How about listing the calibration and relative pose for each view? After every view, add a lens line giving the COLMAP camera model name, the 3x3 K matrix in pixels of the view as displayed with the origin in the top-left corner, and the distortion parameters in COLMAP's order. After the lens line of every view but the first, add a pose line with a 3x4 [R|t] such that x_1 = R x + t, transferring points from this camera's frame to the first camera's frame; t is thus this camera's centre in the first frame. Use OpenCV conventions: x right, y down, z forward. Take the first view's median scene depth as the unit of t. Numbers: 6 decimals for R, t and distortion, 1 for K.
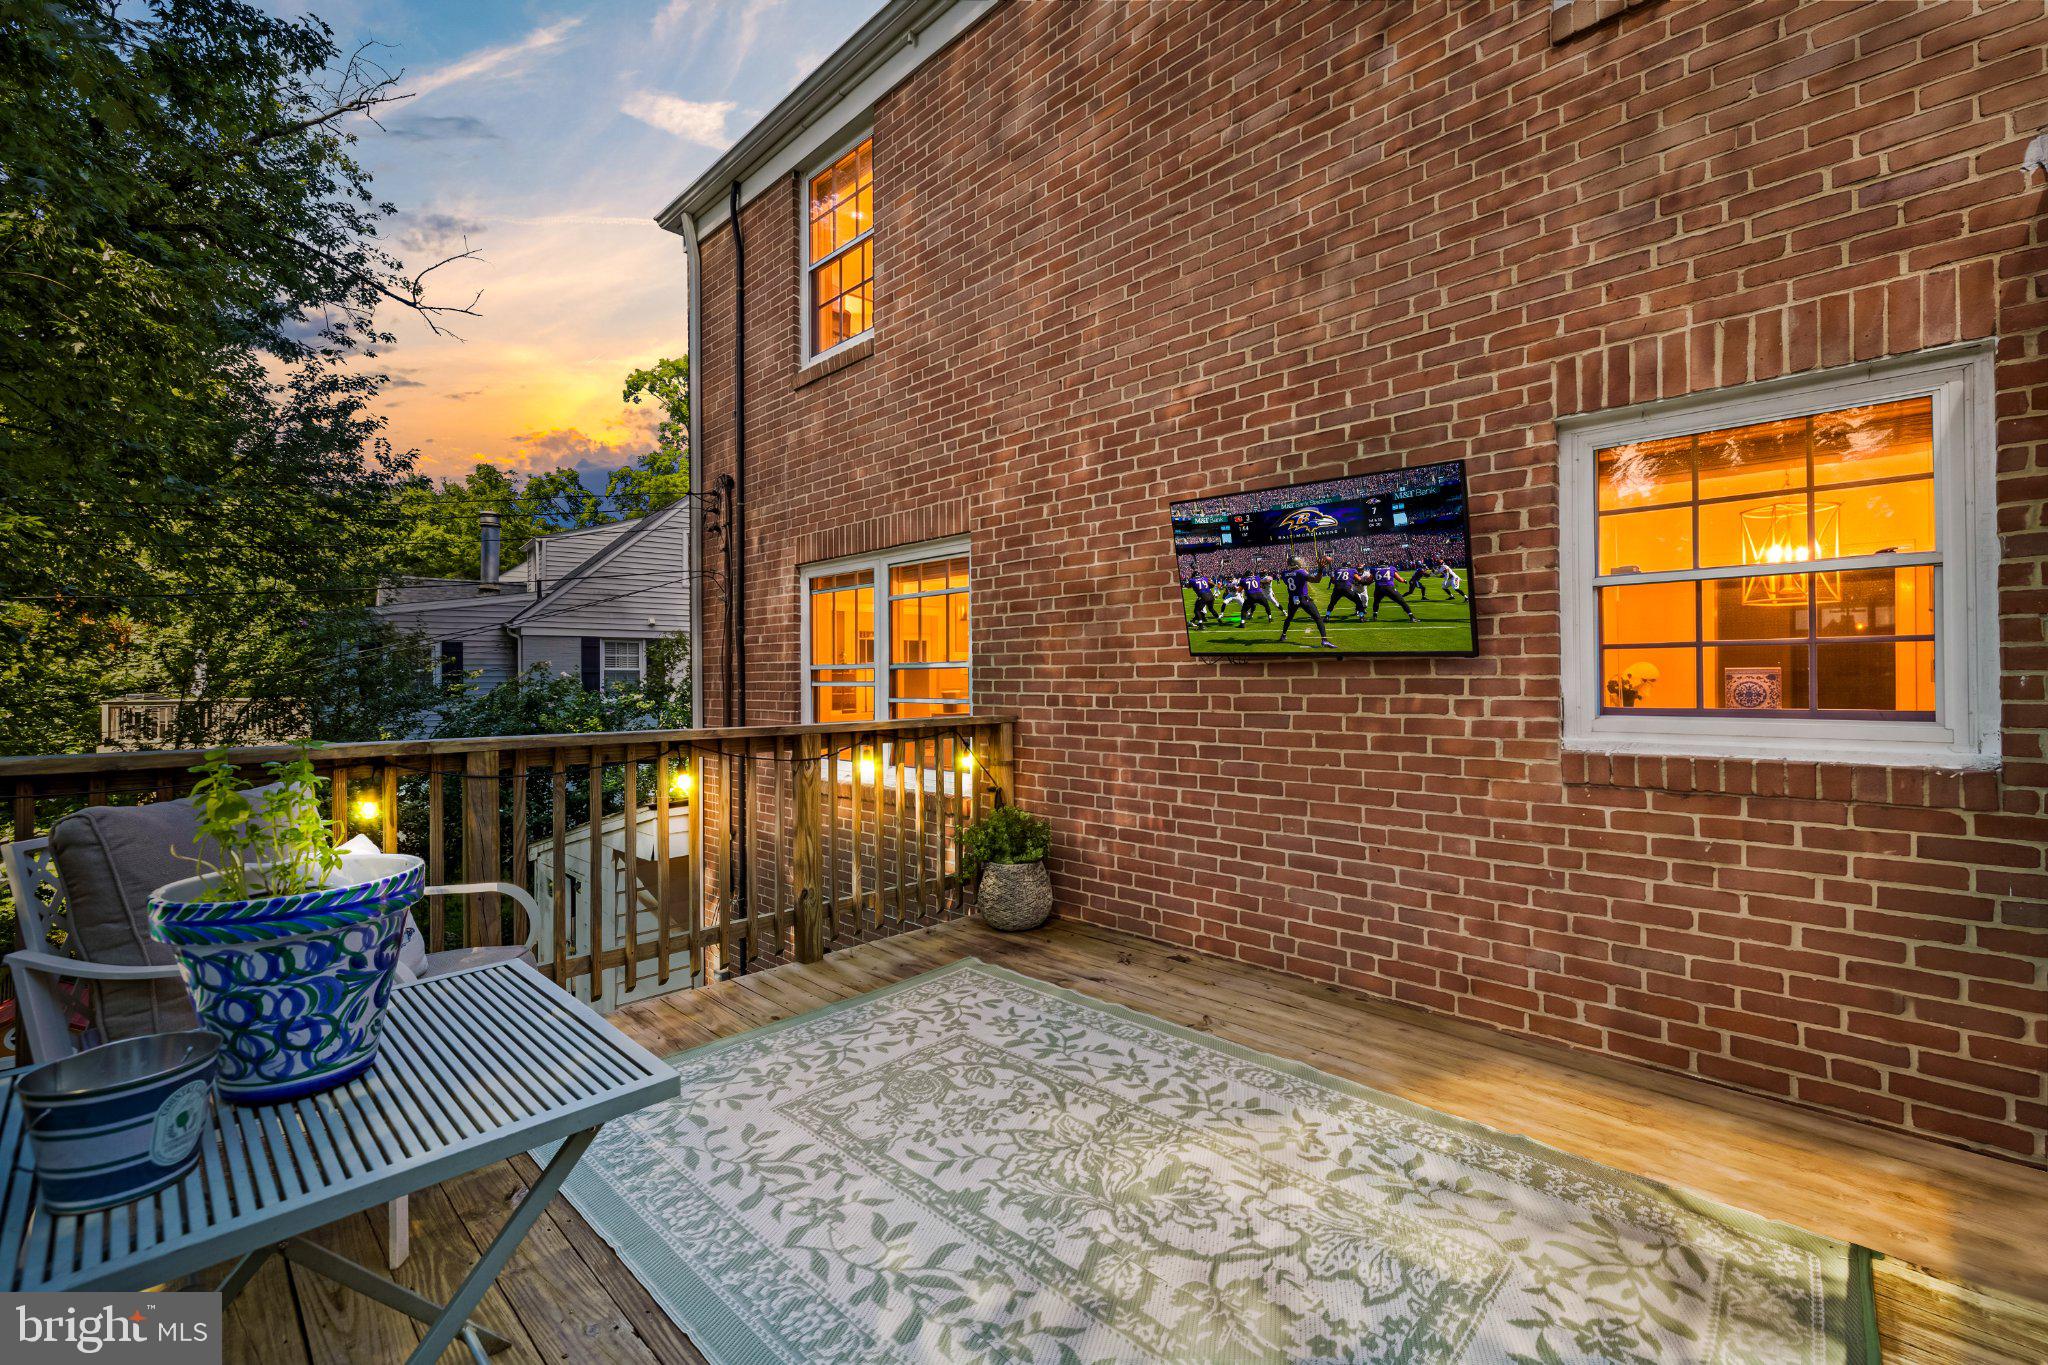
lens RADIAL K [[876.7, 0, 1027.9], [0, 876.7, 678.5], [0, 0, 1]] dist [-0.000165, 0.000211]
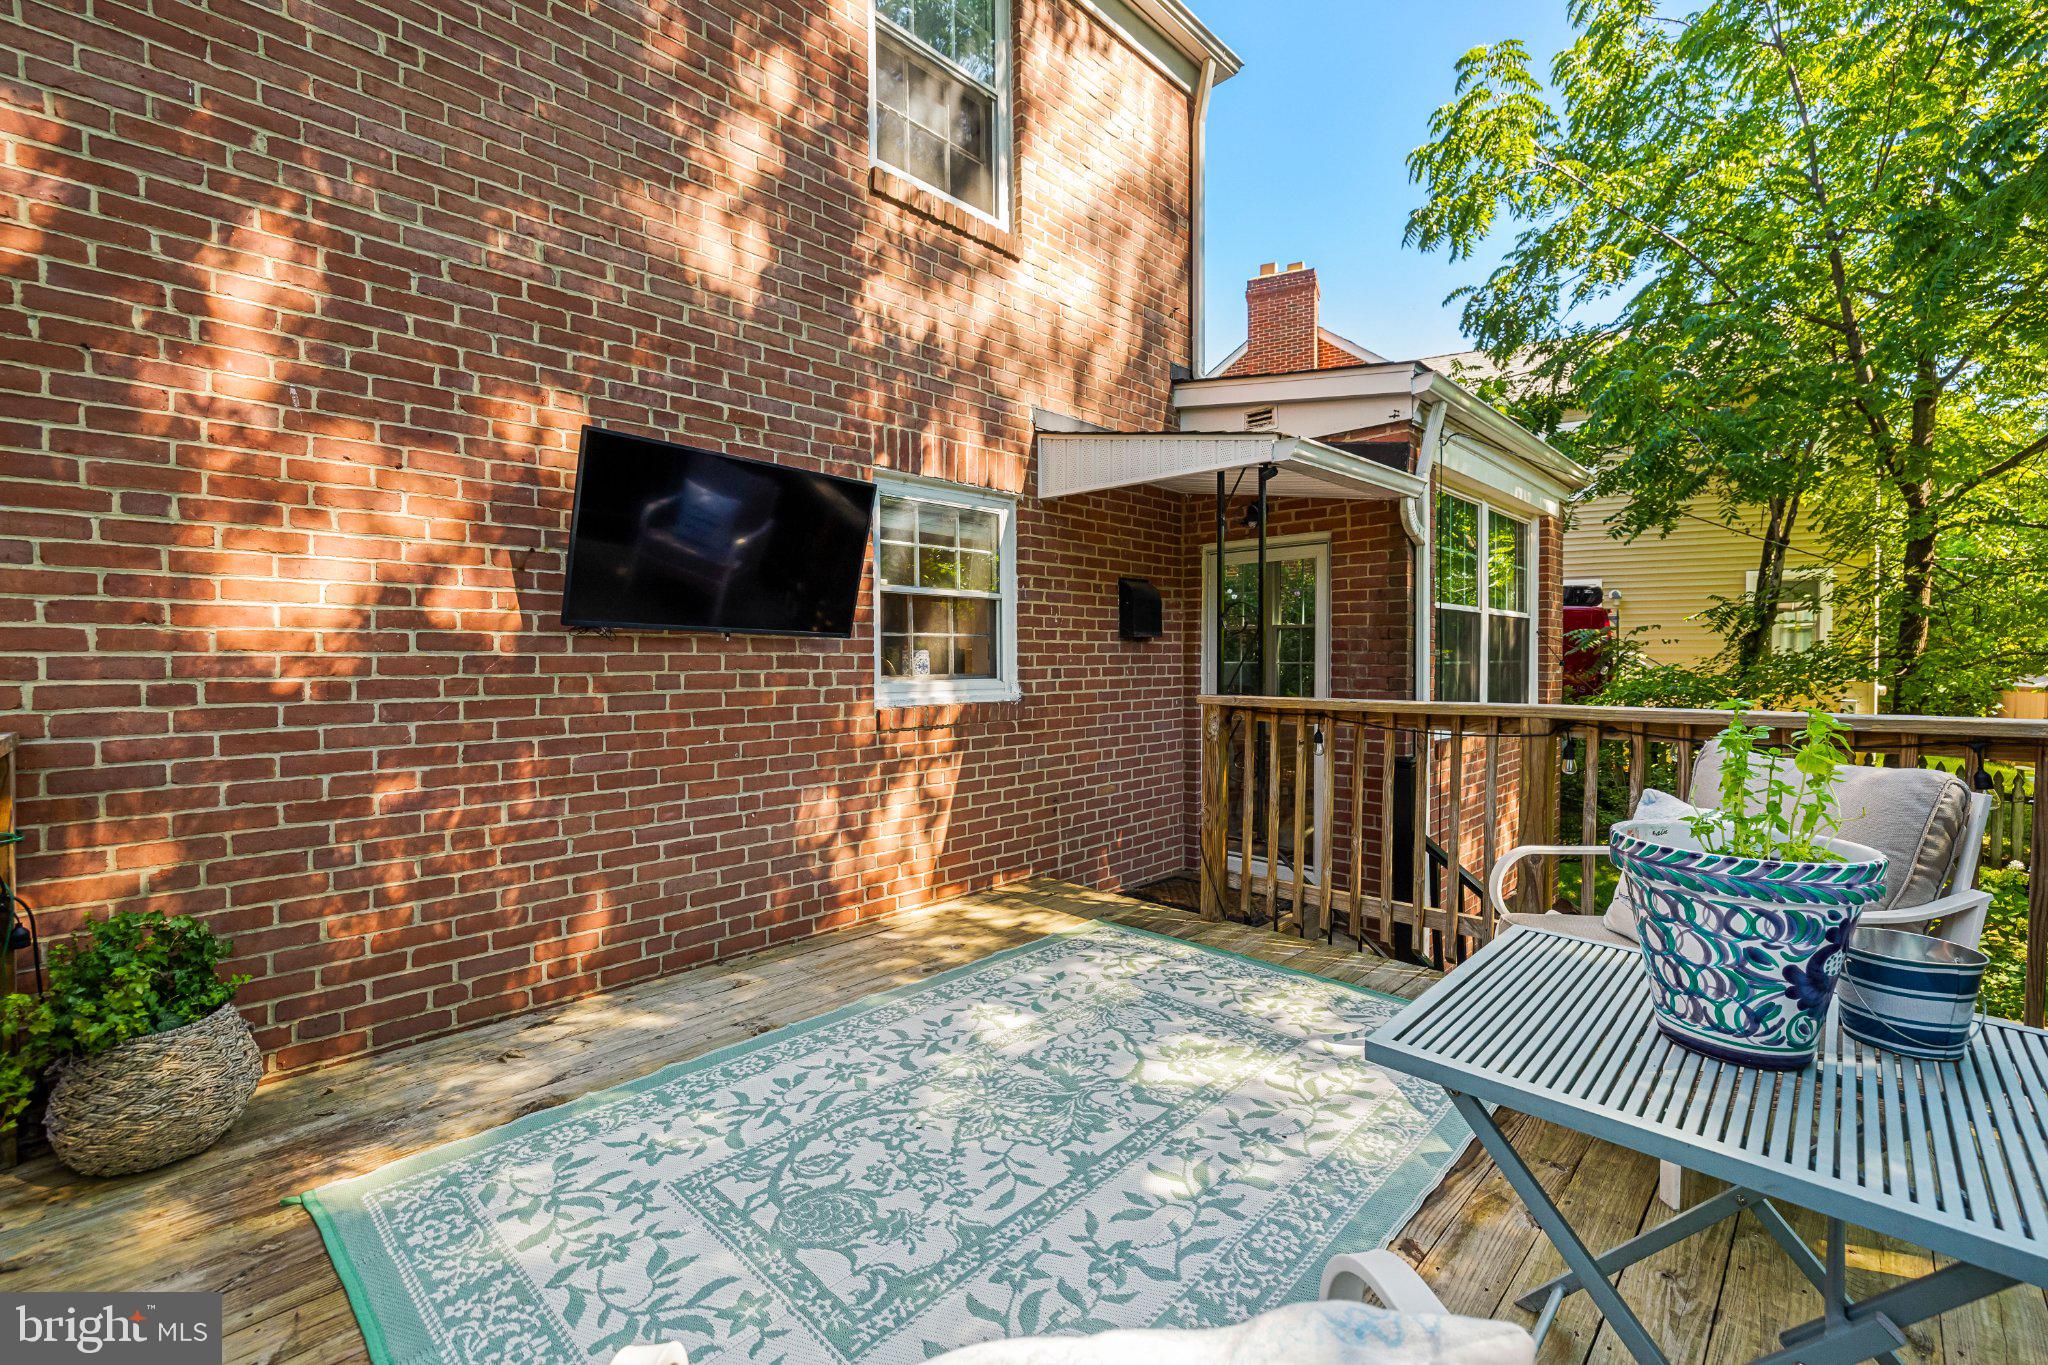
lens RADIAL K [[876.7, 0, 1028.0], [0, 876.7, 677.7], [0, 0, 1]] dist [-0.000165, 0.000211]
pose [[-0.022527, -0.016141, 0.999616, -0.703608], [0.002131, 0.999867, 0.016193, 0.011417], [-0.999744, 0.002495, -0.022489, 0.712251]]
